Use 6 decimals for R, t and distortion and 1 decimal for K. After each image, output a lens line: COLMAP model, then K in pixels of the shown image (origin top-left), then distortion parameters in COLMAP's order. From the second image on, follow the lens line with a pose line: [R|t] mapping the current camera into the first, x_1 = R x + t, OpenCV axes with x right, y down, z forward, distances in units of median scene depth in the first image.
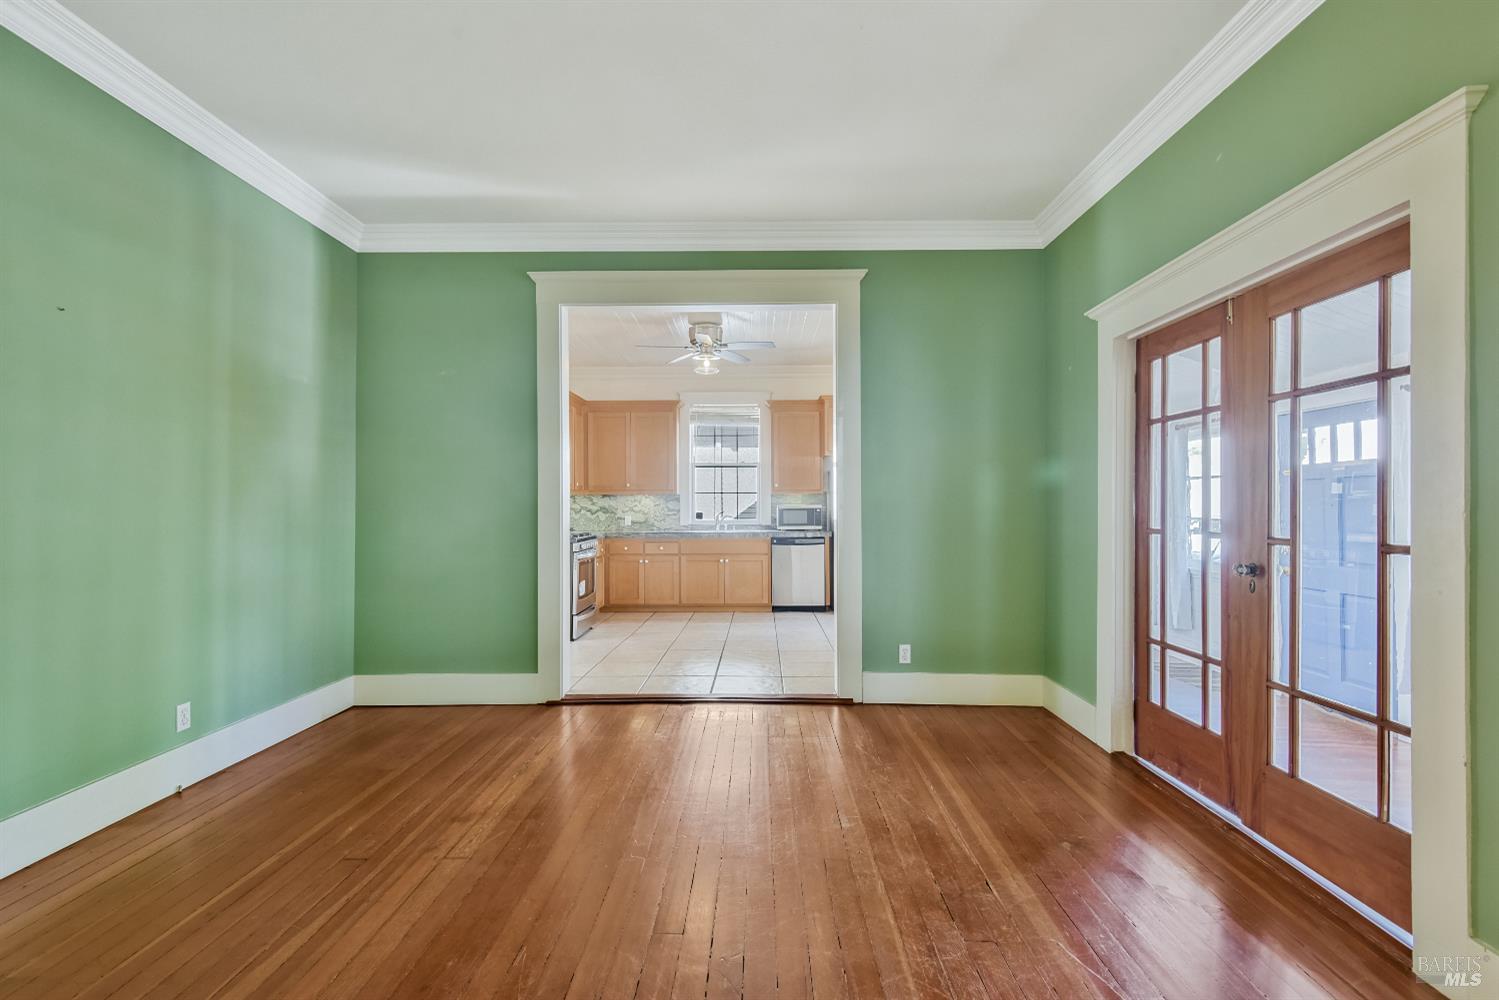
lens RADIAL K [[689.0, 0, 750.1], [0, 689.0, 508.9], [0, 0, 1]] dist [-0.000654, -0.000338]
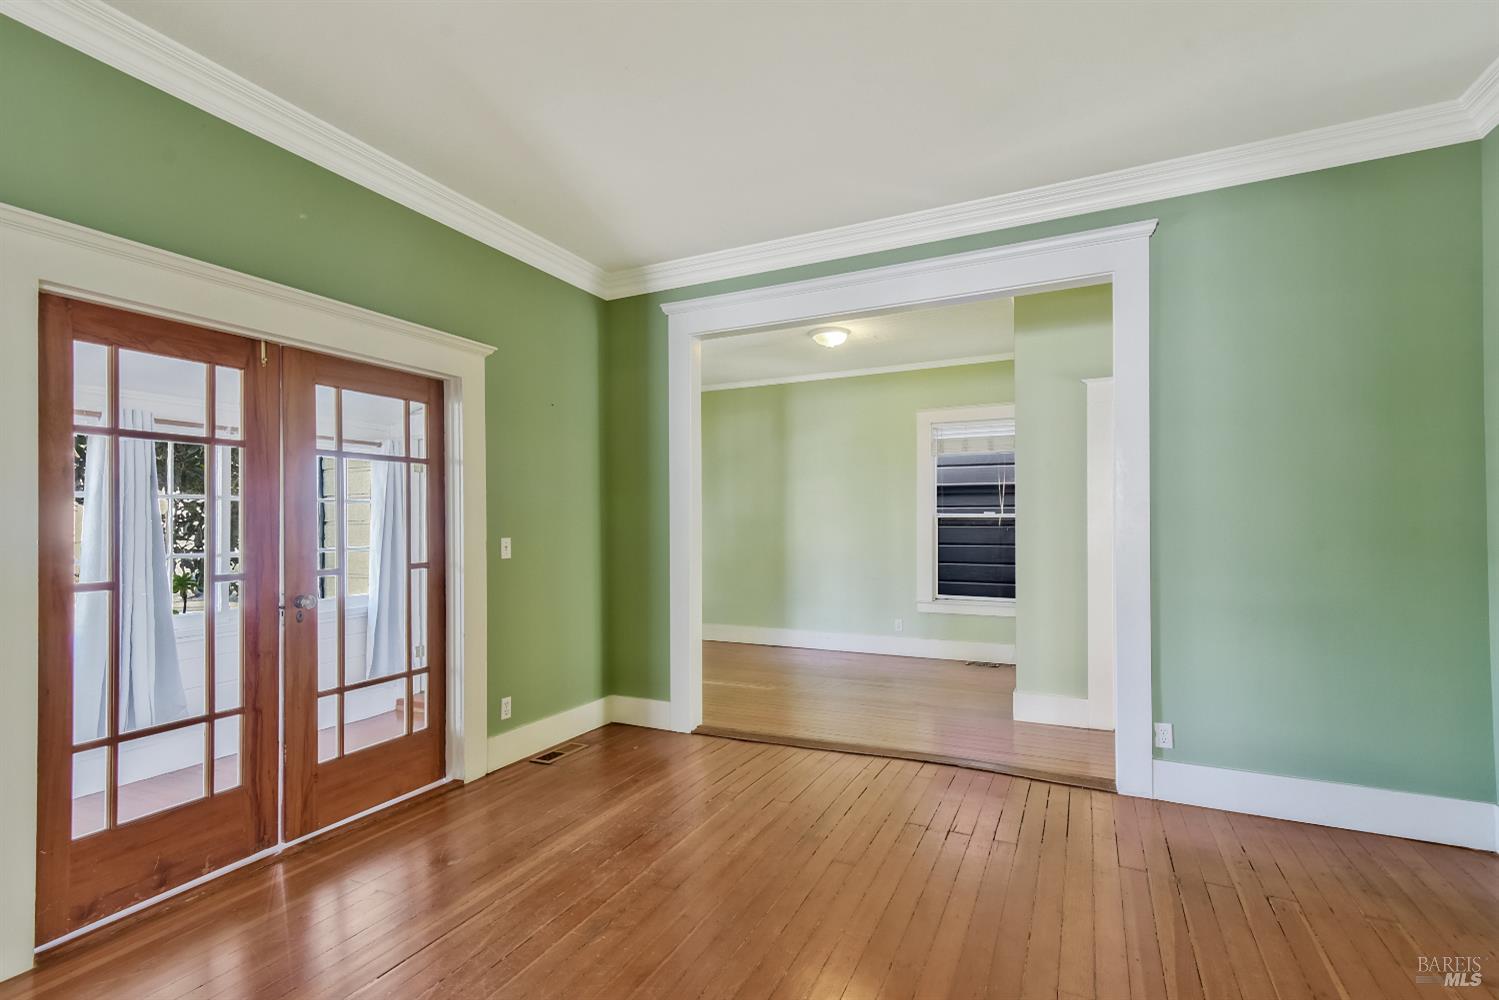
lens RADIAL K [[689.0, 0, 750.1], [0, 689.0, 508.9], [0, 0, 1]] dist [-0.000654, -0.000338]
pose [[-0.905728, 0.006833, 0.423805, -0.363584], [0.003017, 0.999949, -0.009675, -0.043626], [-0.423849, -0.007485, -0.905702, 1.548002]]
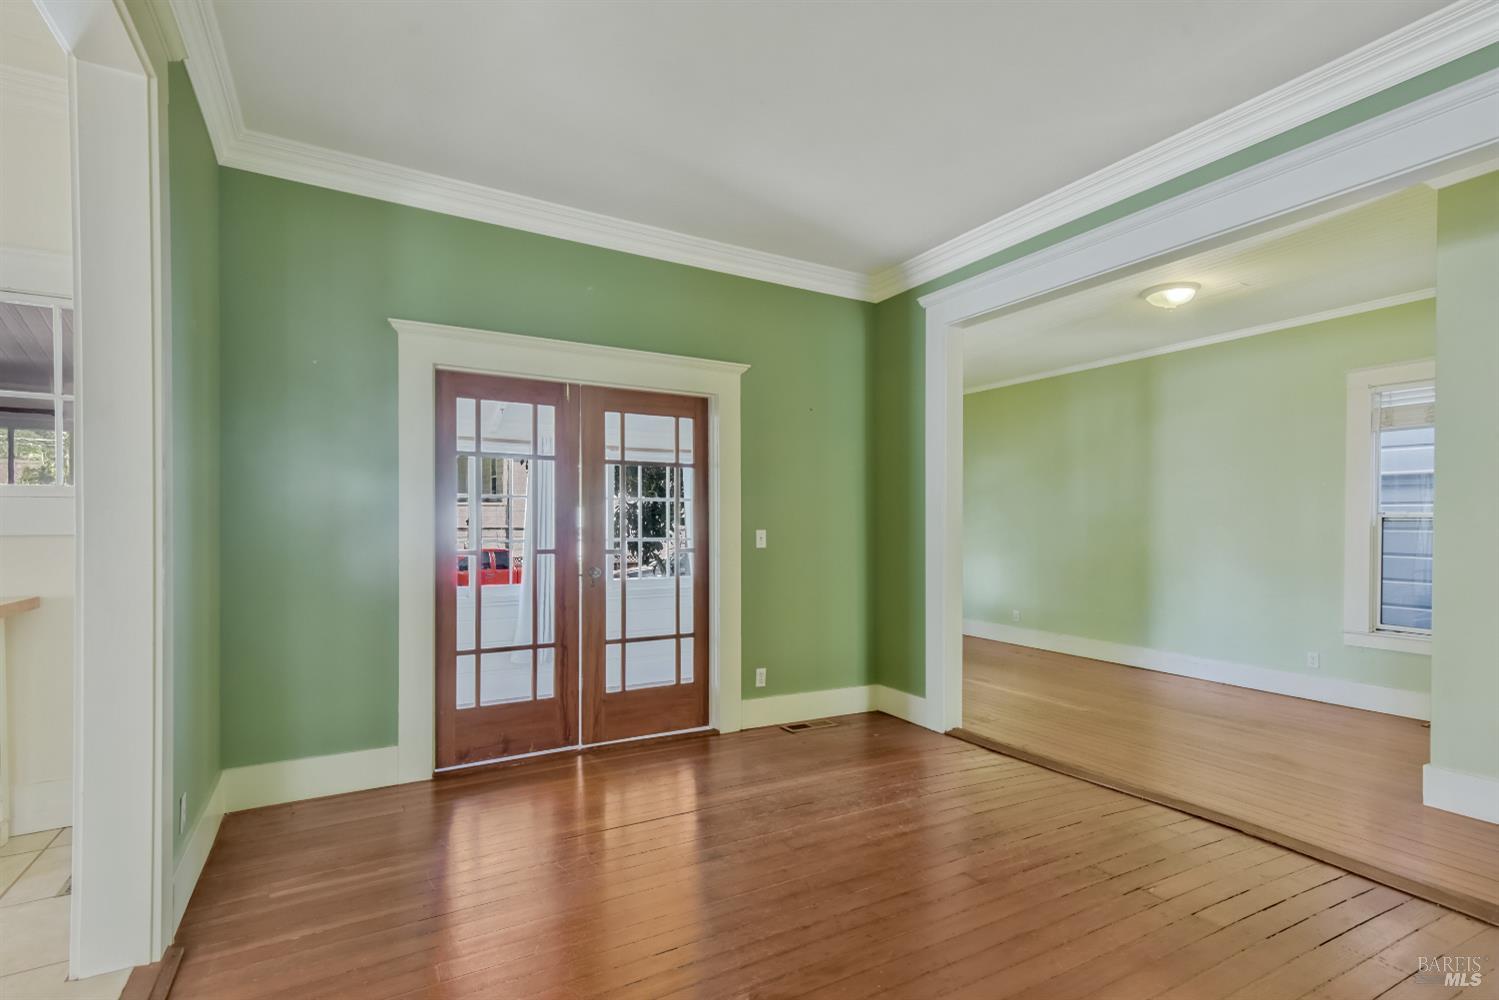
lens RADIAL K [[692.9, 0, 742.7], [0, 692.9, 522.5], [0, 0, 1]] dist [0.016136, -0.014259]
pose [[-0.493547, -0.006487, 0.869695, -0.693166], [-0.001803, 0.999978, 0.006436, -0.027851], [-0.869717, 0.001608, -0.493548, 1.335386]]
